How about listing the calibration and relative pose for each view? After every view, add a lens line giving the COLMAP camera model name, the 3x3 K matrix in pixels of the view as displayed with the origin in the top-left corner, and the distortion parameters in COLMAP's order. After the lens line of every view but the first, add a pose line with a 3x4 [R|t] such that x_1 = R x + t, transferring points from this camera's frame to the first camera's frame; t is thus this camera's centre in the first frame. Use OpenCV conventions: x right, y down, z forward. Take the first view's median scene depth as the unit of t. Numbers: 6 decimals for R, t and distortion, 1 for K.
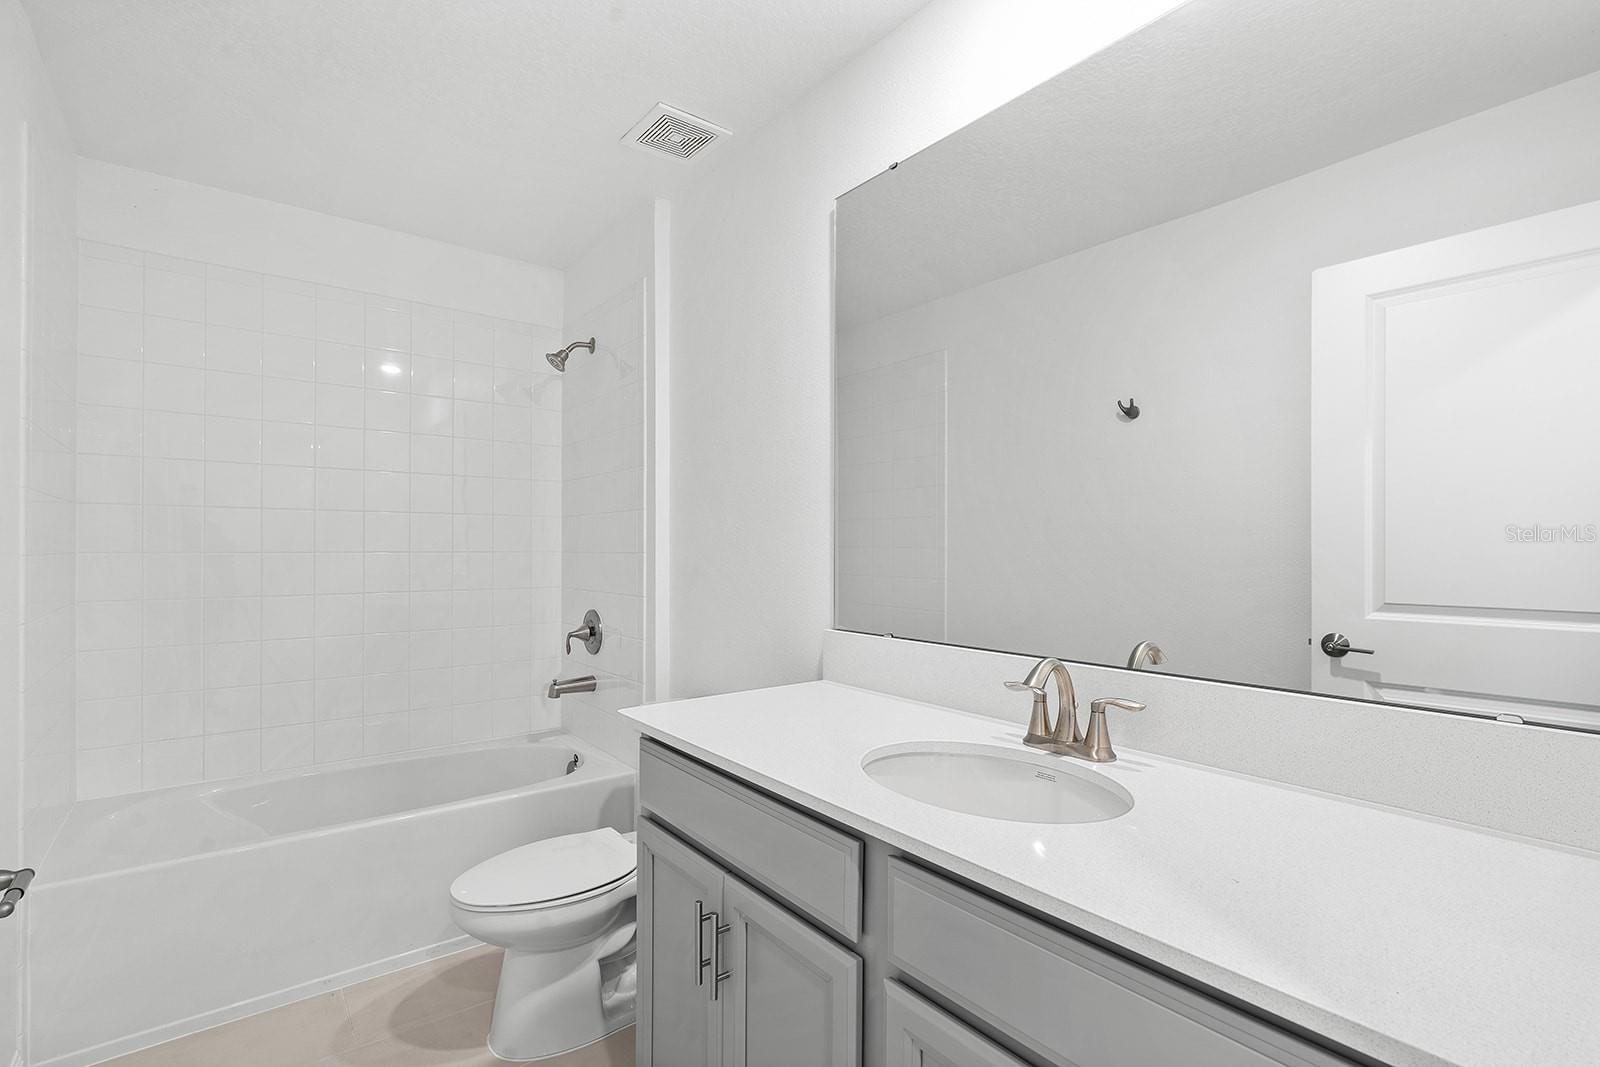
lens RADIAL K [[726.8, 0, 800.4], [0, 726.8, 544.1], [0, 0, 1]] dist [-0.008001, 0.001650]
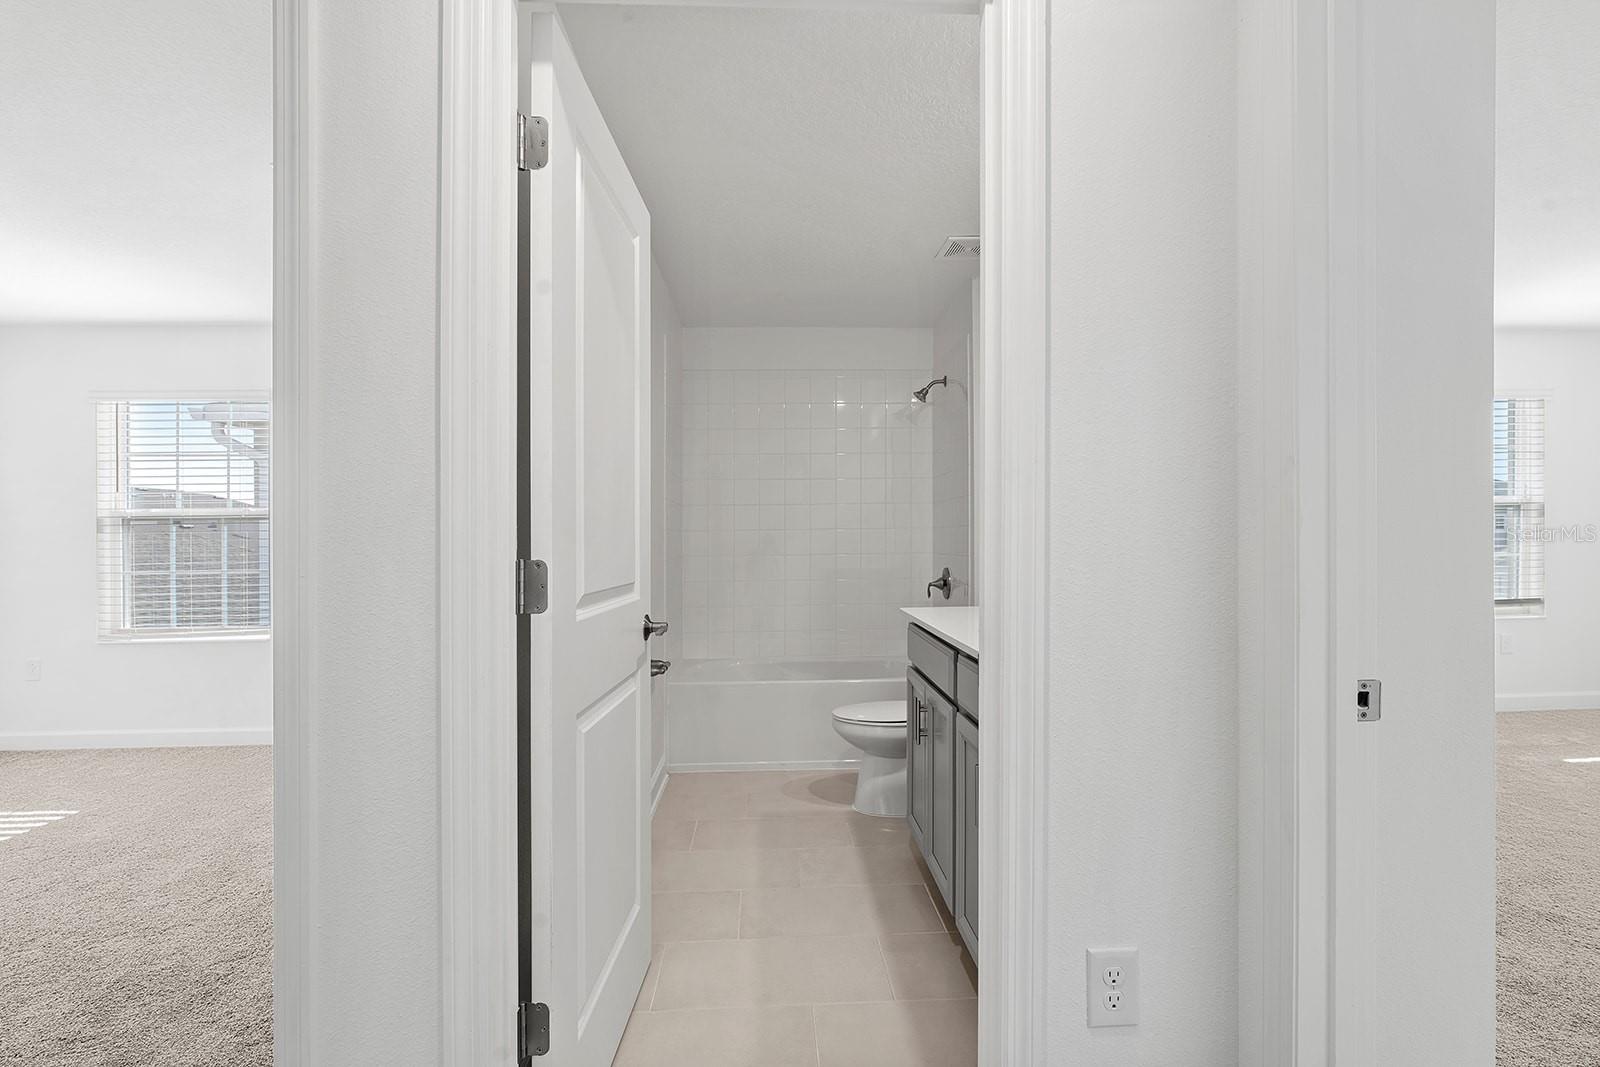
lens RADIAL K [[726.8, 0, 809.2], [0, 726.8, 529.7], [0, 0, 1]] dist [-0.008001, 0.001650]
pose [[0.817697, -0.005741, -0.575620, 0.281581], [0.001738, 0.999970, -0.007505, 0.023697], [0.575646, 0.005137, 0.817683, -0.280695]]
